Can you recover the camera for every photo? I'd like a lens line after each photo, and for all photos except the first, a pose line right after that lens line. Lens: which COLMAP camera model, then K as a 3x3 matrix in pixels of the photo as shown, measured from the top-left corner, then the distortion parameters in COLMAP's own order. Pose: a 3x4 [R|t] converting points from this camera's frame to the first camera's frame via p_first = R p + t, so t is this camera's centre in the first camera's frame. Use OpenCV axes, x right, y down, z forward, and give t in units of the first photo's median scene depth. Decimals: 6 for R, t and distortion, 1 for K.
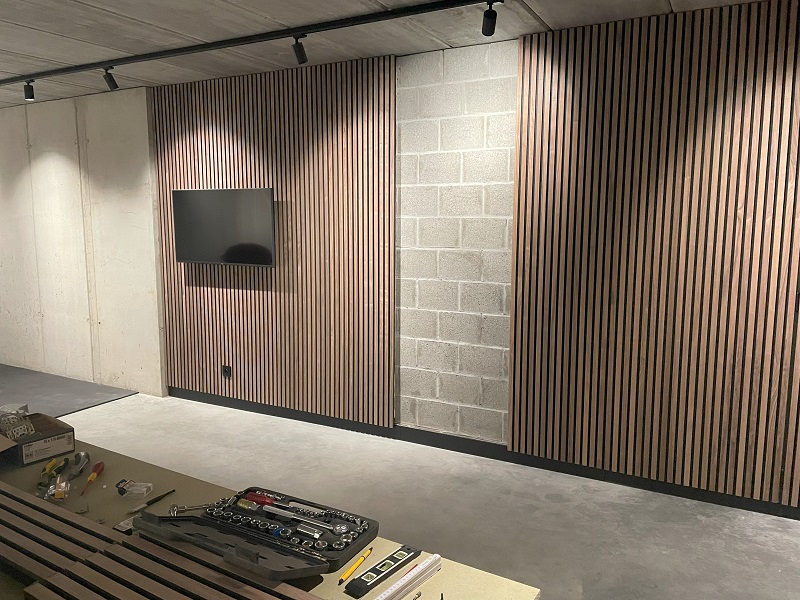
lens RADIAL K [[607.7, 0, 394.6], [0, 607.7, 296.1], [0, 0, 1]] dist [0.080923, -0.098414]
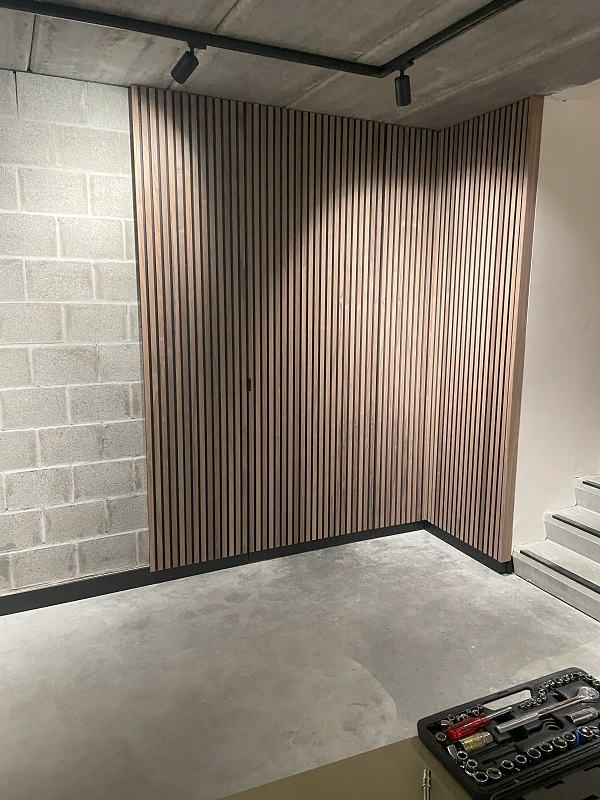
lens RADIAL K [[607.7, 0, 303.3], [0, 607.7, 396.7], [0, 0, 1]] dist [0.080923, -0.098414]
pose [[0.570954, -0.135342, 0.809749, -0.369526], [0.099083, 0.990468, 0.095684, -0.057741], [-0.814981, 0.025601, 0.578922, 0.316534]]
